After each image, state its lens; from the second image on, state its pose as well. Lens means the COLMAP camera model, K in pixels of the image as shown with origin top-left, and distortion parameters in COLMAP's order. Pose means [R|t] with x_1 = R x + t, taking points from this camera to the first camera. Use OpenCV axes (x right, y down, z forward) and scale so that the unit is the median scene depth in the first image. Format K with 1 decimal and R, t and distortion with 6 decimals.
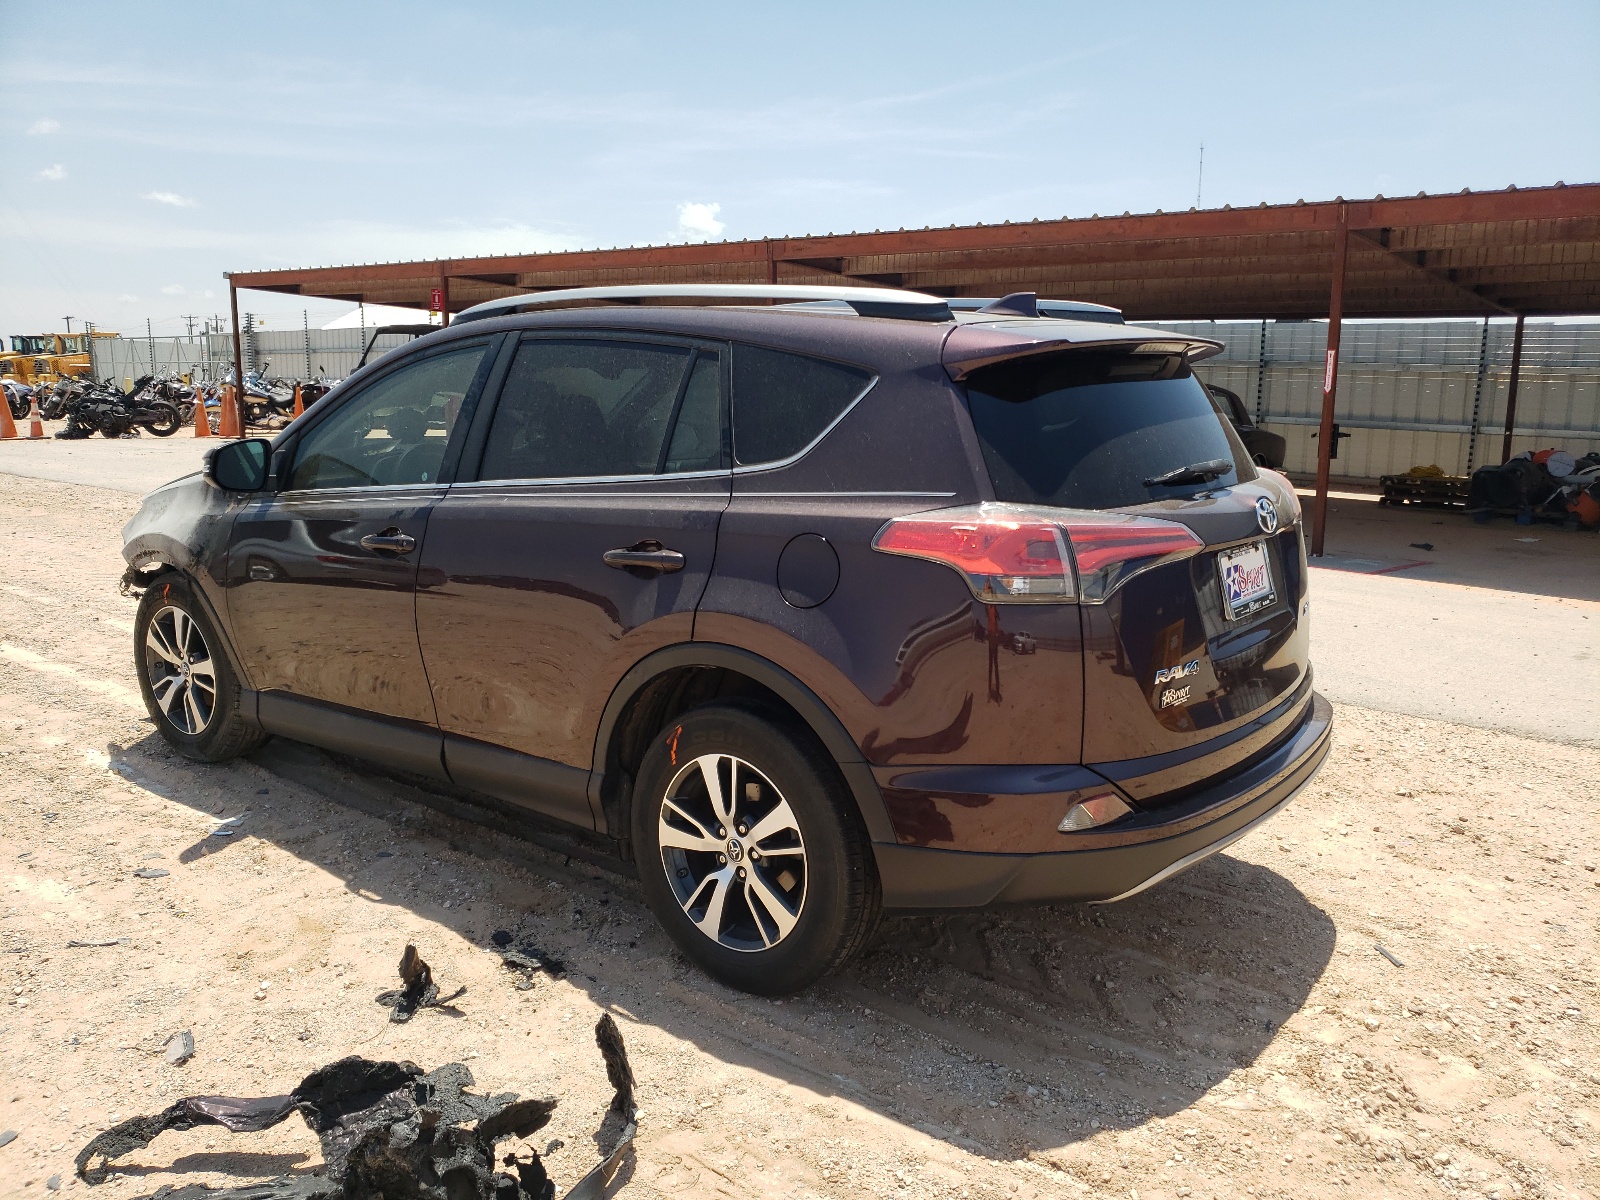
lens RADIAL K [[1212.0, 0, 800.0], [0, 1212.0, 600.0], [0, 0, 1]] dist [0.009532, 0.006663]
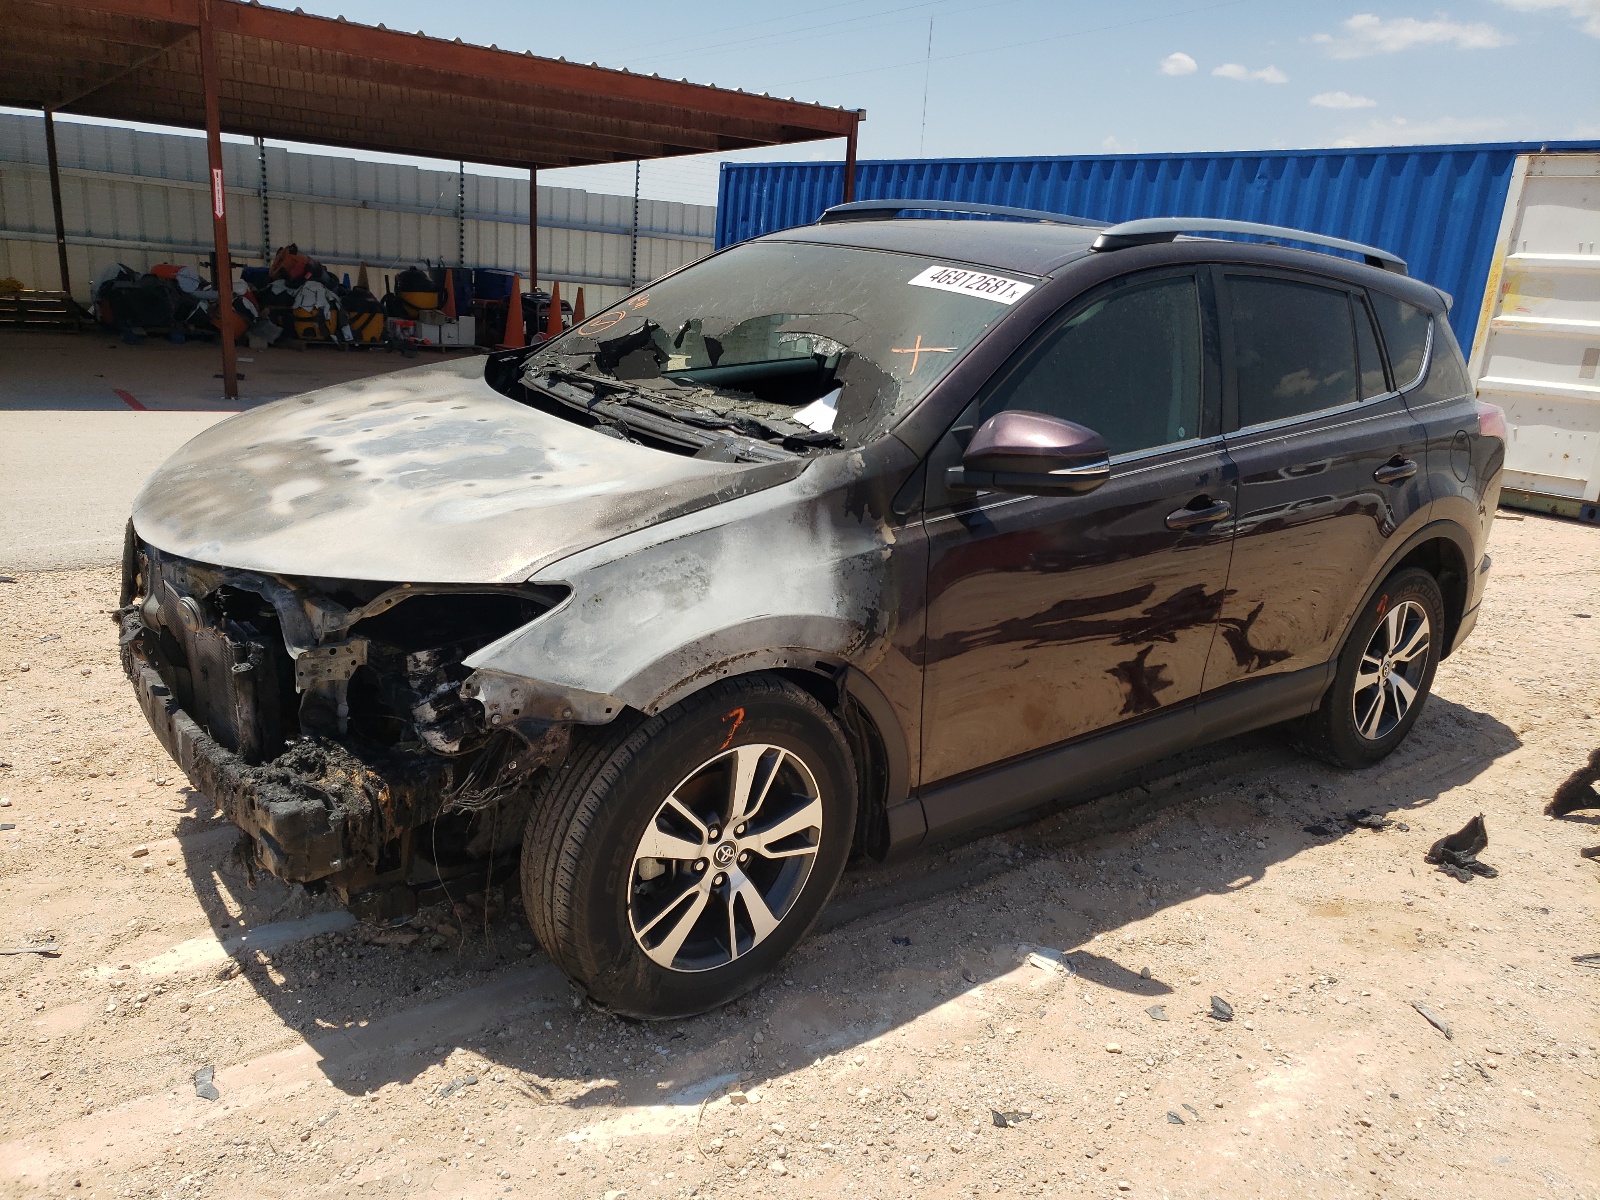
lens RADIAL K [[1222.9, 0, 801.6], [0, 1222.9, 628.0], [0, 0, 1]] dist [0.008666, 0.006245]
pose [[0.245617, -0.283491, 0.926987, -0.927352], [0.102516, 0.958515, 0.265970, -0.172633], [-0.963931, 0.029704, 0.264490, 0.783940]]
